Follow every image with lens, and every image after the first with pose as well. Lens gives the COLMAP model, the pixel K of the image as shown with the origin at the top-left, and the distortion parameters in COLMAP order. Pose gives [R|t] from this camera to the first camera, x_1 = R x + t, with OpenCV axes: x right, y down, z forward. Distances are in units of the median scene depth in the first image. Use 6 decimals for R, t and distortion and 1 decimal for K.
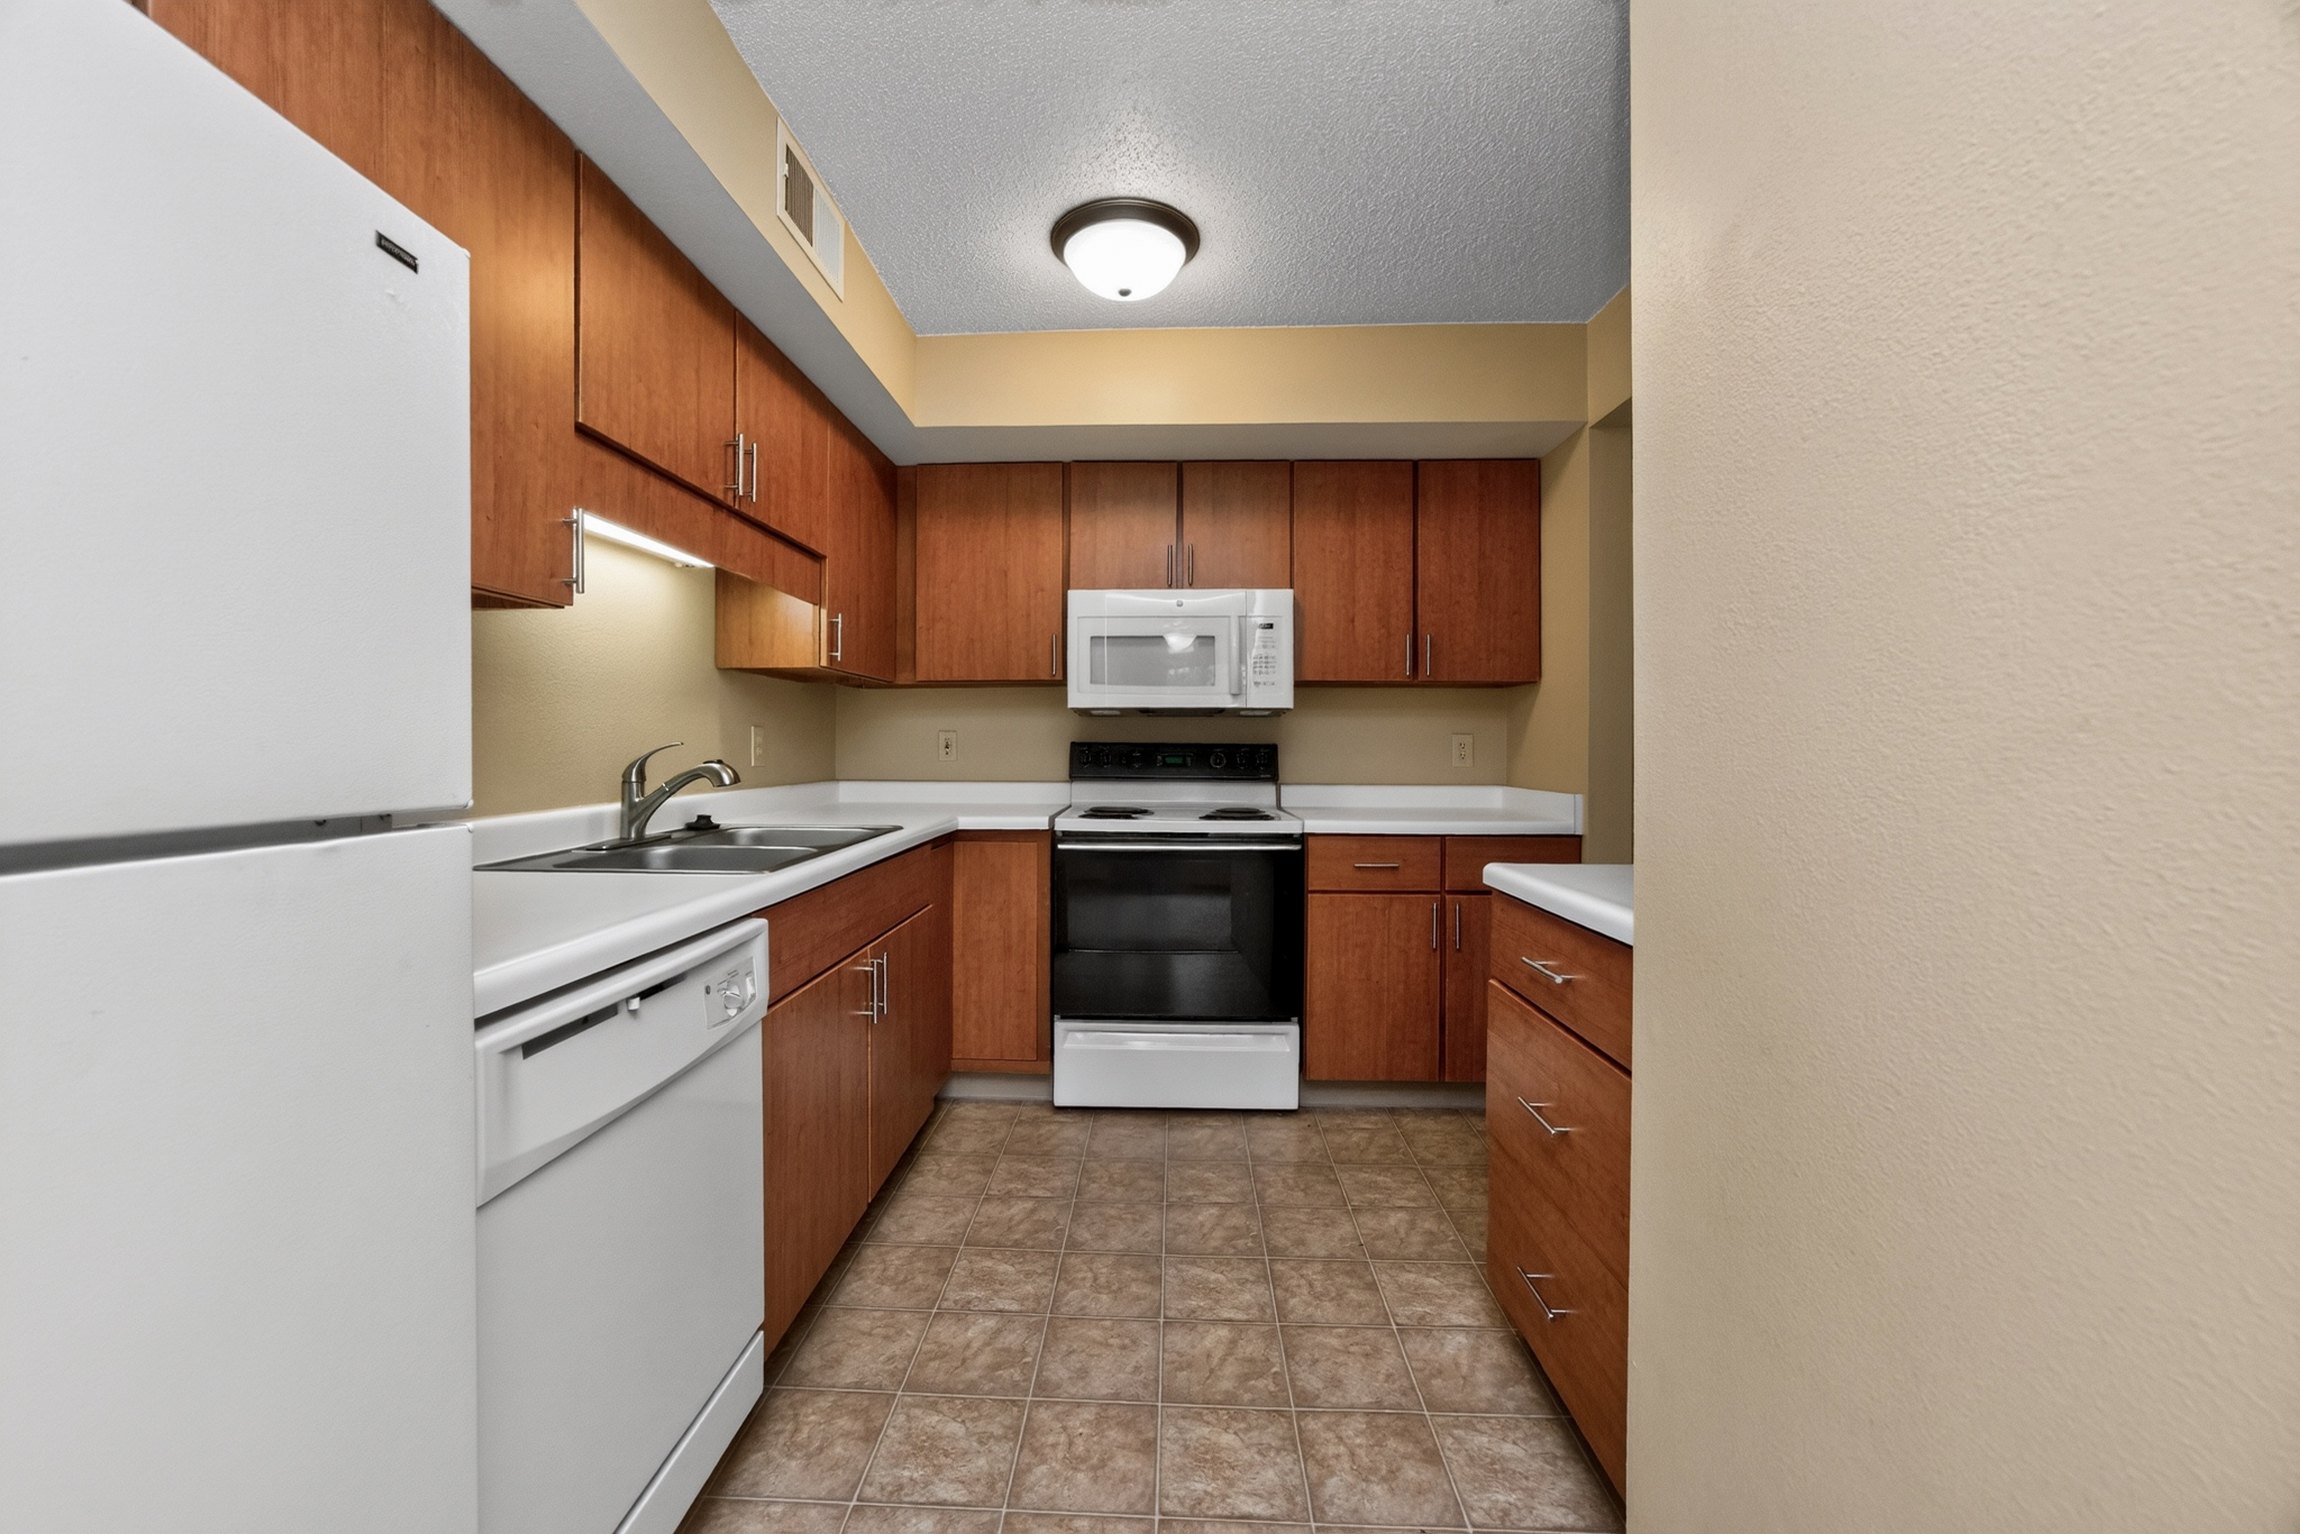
lens RADIAL K [[908.4, 0, 1131.1], [0, 908.4, 747.8], [0, 0, 1]] dist [-0.012051, 0.006416]
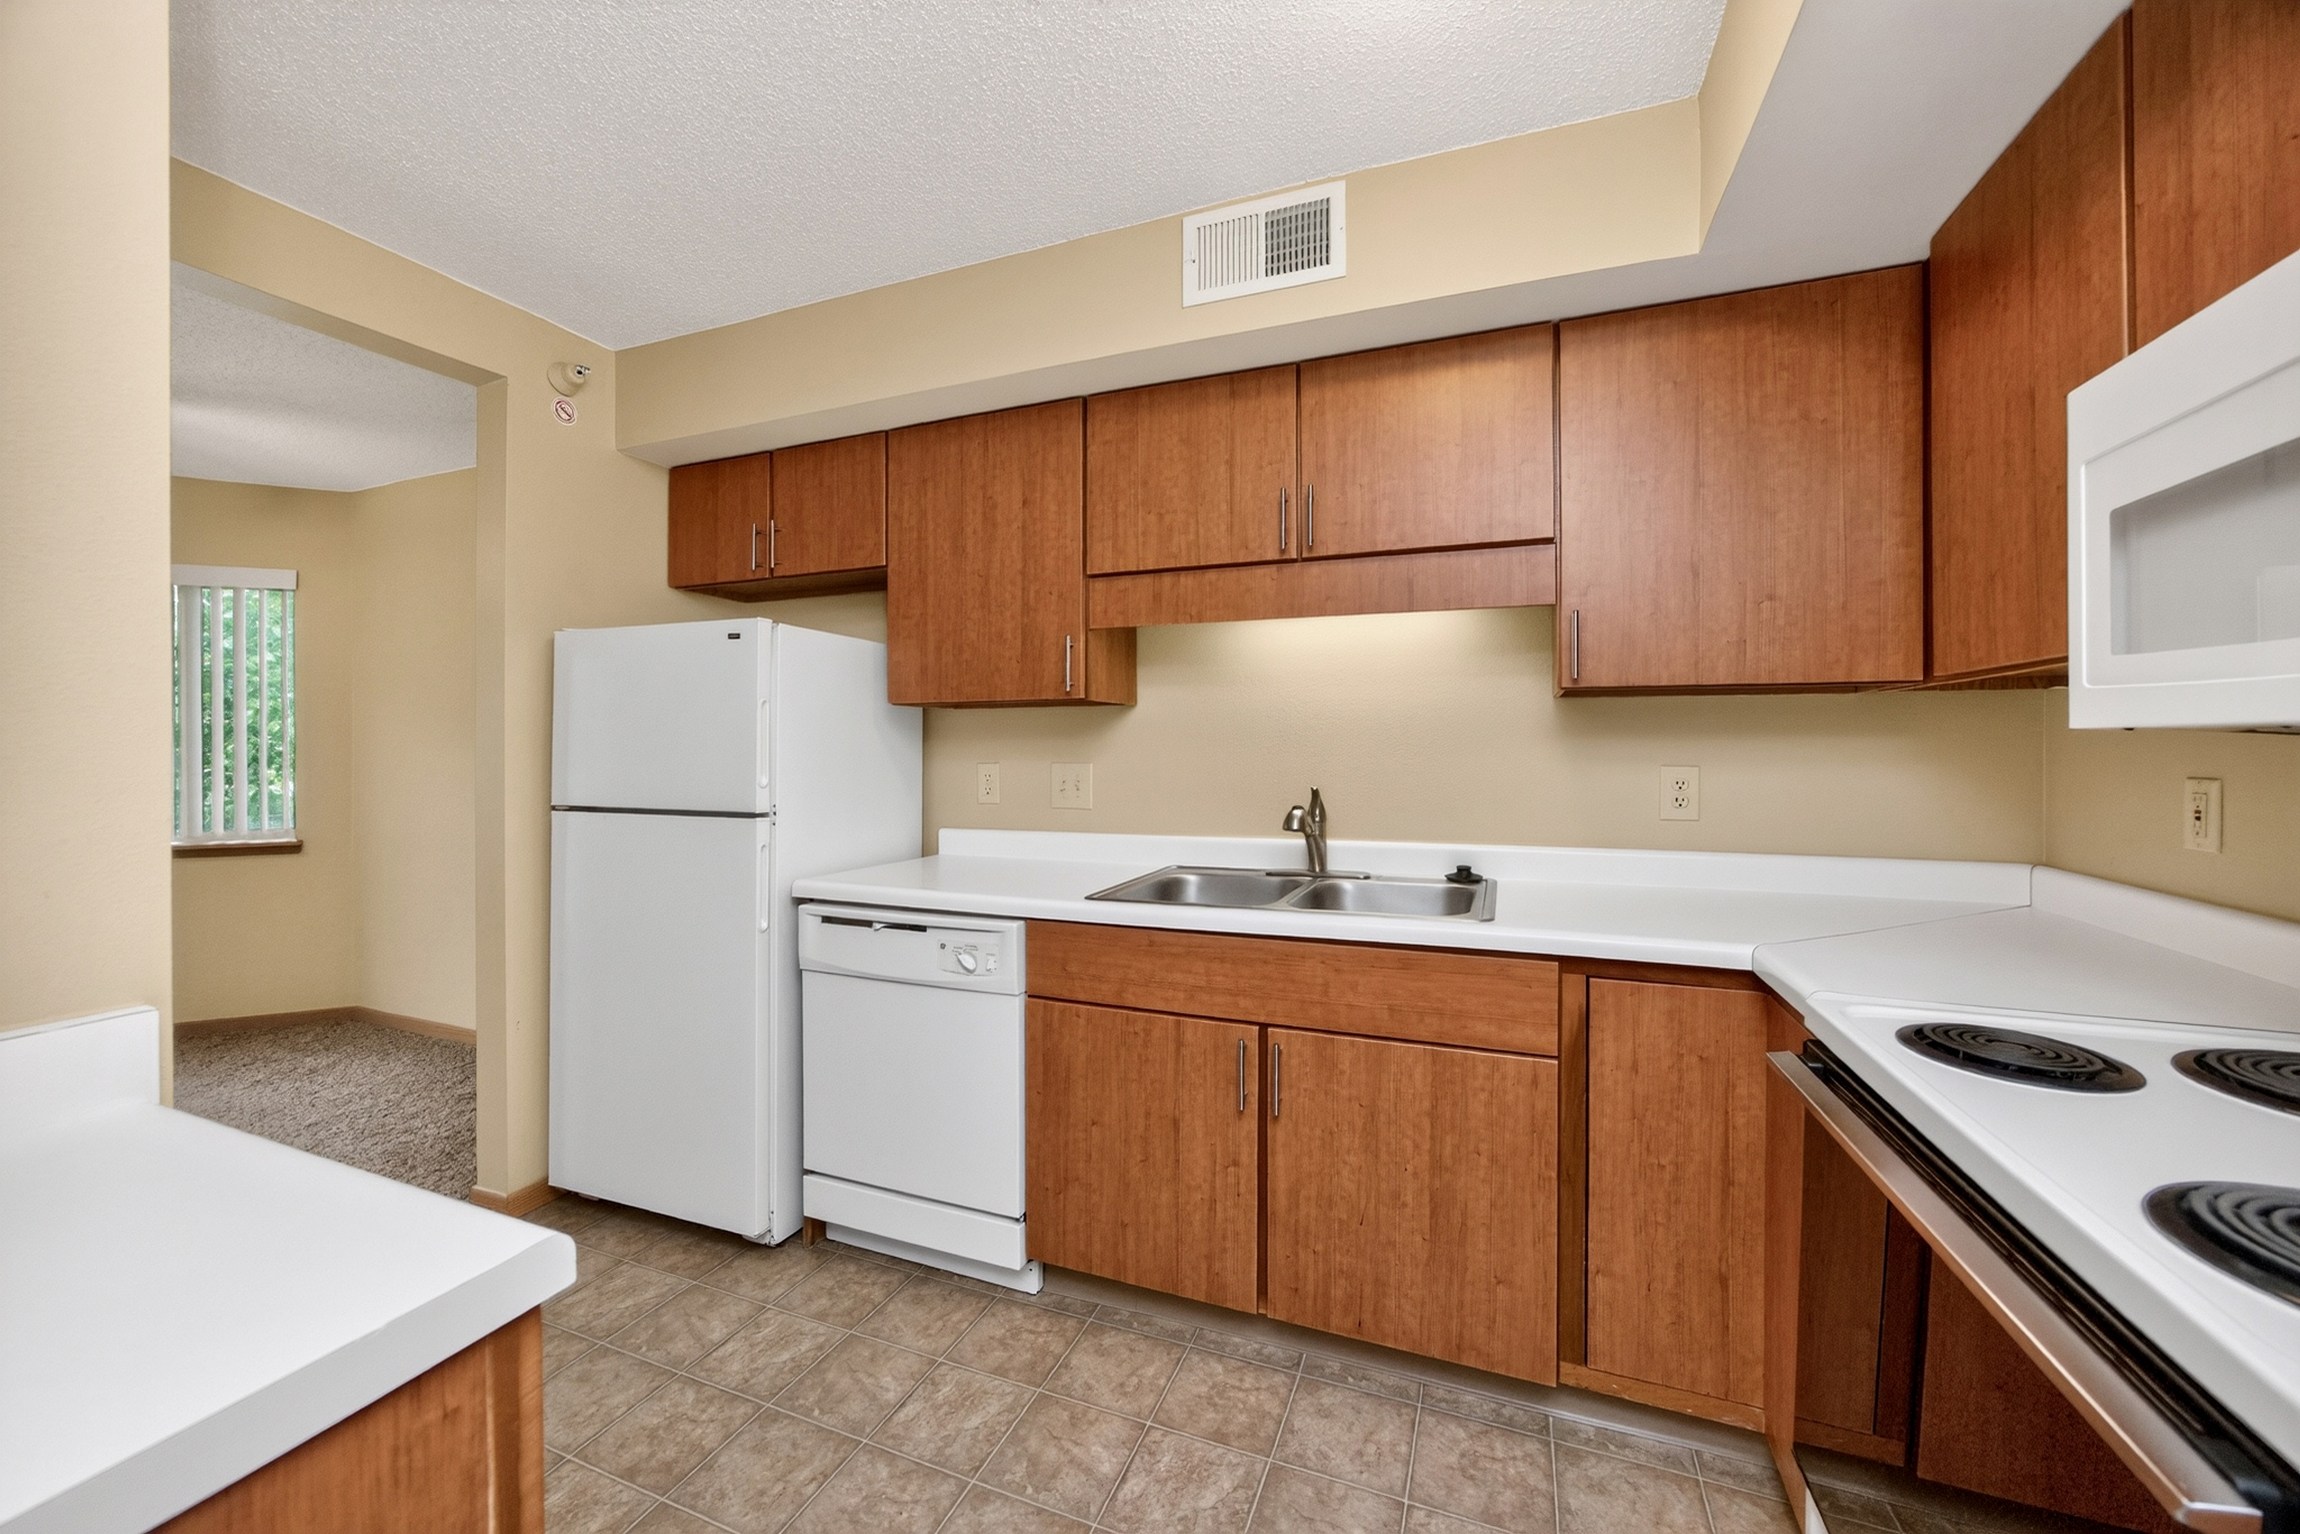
lens RADIAL K [[908.4, 0, 1152.3], [0, 908.4, 743.4], [0, 0, 1]] dist [-0.012051, 0.006416]
pose [[-0.340286, 0.003826, -0.940314, 0.652790], [0.002654, 0.999992, 0.003108, -0.068298], [0.940318, -0.001438, -0.340293, 1.347195]]
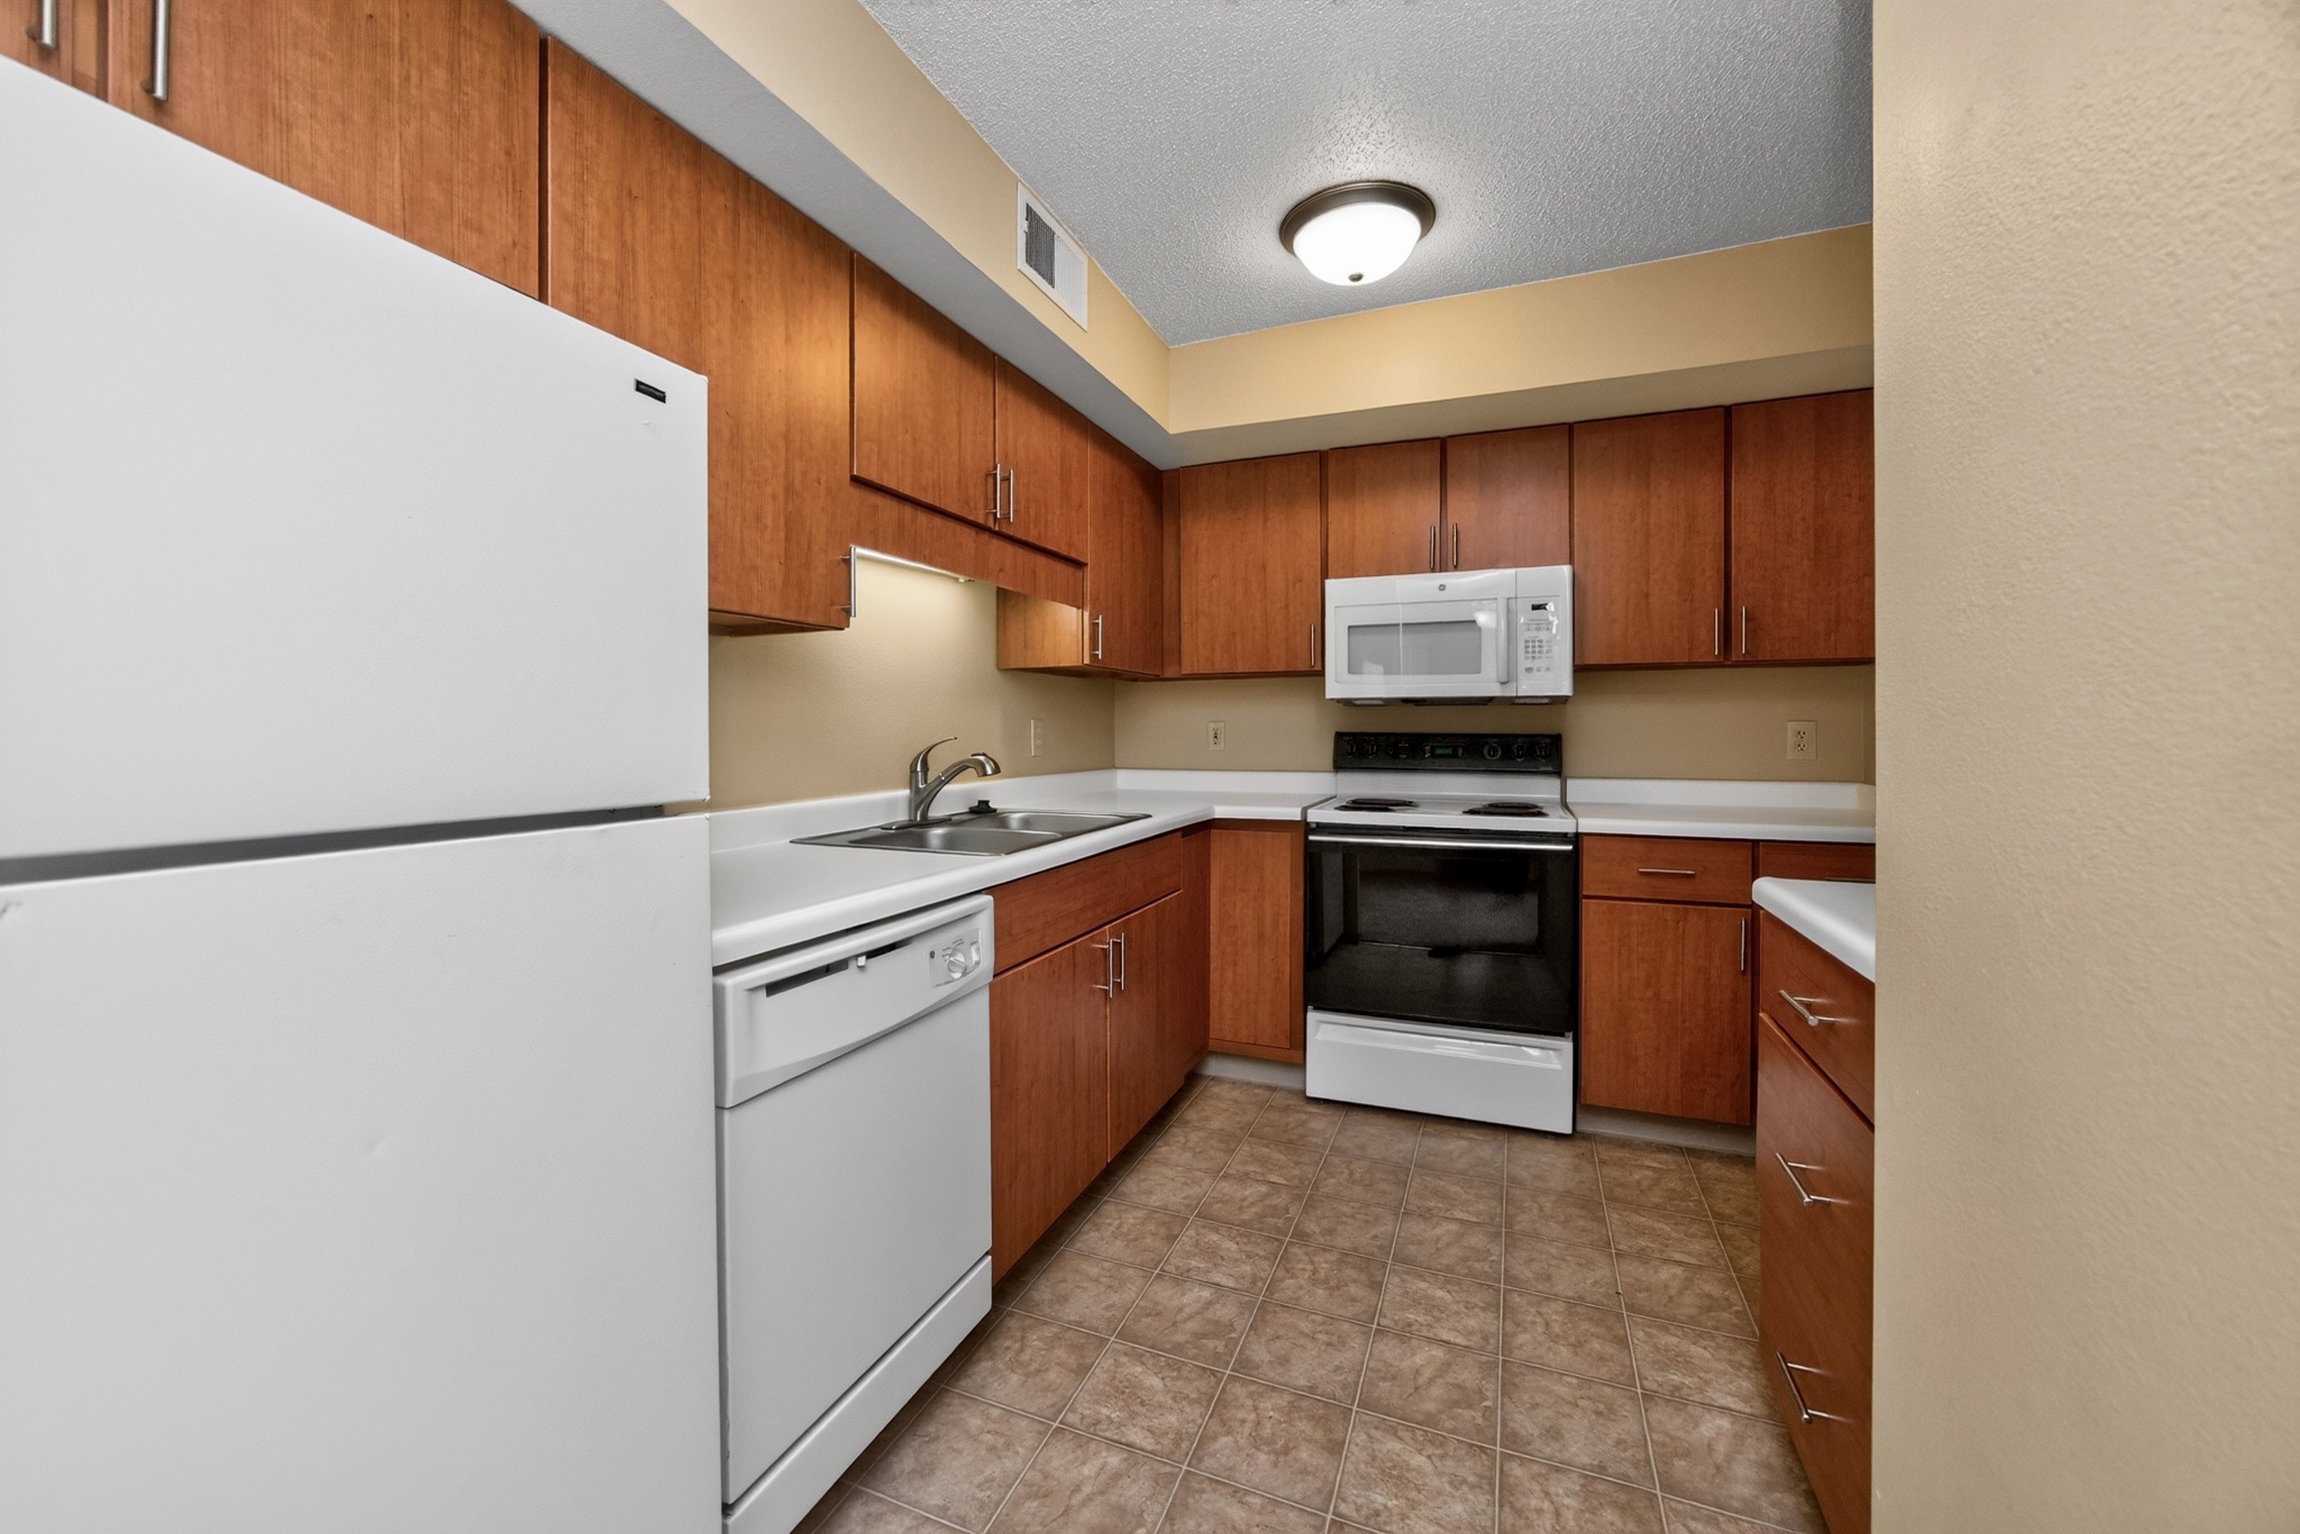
lens RADIAL K [[908.4, 0, 1133.4], [0, 908.4, 733.2], [0, 0, 1]] dist [-0.012051, 0.006416]
pose [[0.939613, -0.003204, -0.342224, 0.127421], [0.003960, 0.999991, 0.001509, -0.013332], [0.342217, -0.002773, 0.939617, -0.008806]]
